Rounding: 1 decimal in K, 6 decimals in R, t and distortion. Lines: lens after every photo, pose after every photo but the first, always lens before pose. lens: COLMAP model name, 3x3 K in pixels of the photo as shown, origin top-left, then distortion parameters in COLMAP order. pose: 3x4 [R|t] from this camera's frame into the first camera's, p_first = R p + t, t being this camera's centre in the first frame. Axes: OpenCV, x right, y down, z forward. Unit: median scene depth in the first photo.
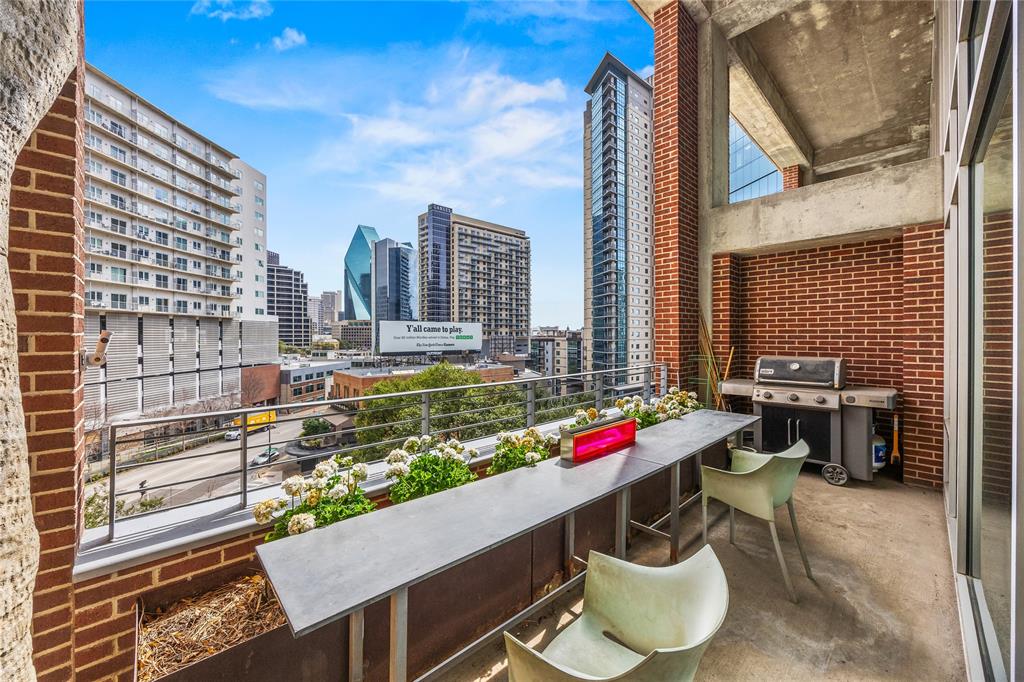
lens RADIAL K [[389.0, 0, 510.1], [0, 389.0, 335.3], [0, 0, 1]] dist [-0.001124, -0.000509]
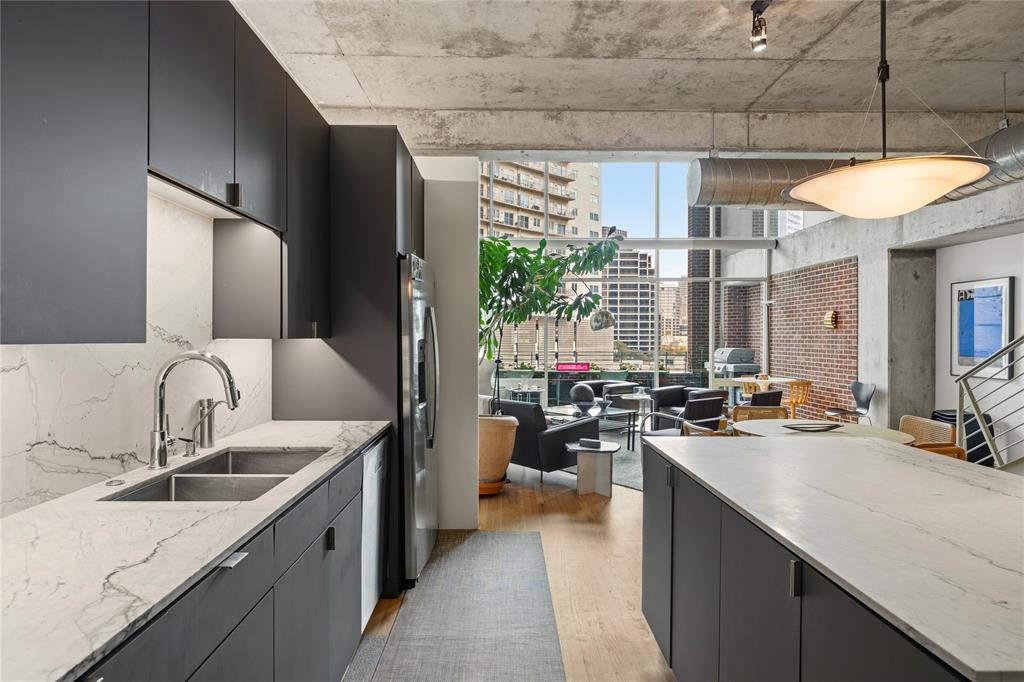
lens RADIAL K [[568.8, 0, 512.0], [0, 568.8, 341.0], [0, 0, 1]] dist [-0.001539, -0.001127]
pose [[0.742330, 0.002747, -0.670029, 0.083343], [0.002593, 0.999972, 0.006972, 0.001825], [0.670030, -0.006913, 0.742302, -0.079044]]
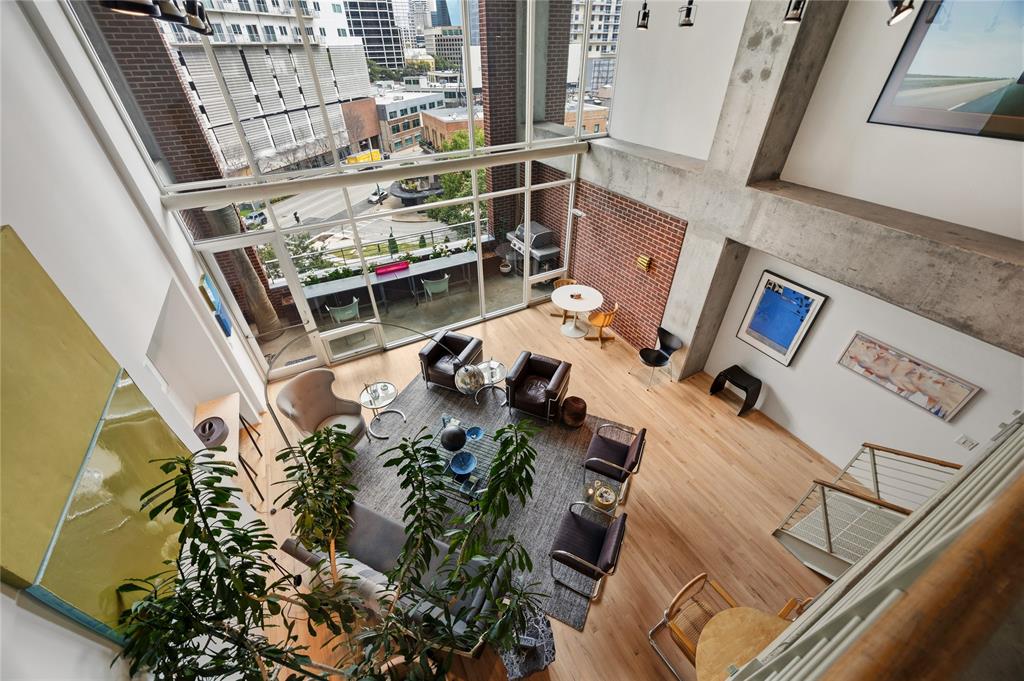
lens RADIAL K [[389.0, 0, 510.1], [0, 389.0, 334.8], [0, 0, 1]] dist [-0.001124, -0.000509]
pose [[0.966626, 0.144119, -0.211812, 0.052935], [0.010528, 0.803725, 0.594908, -0.032562], [0.255976, -0.577284, 0.775384, -0.042912]]
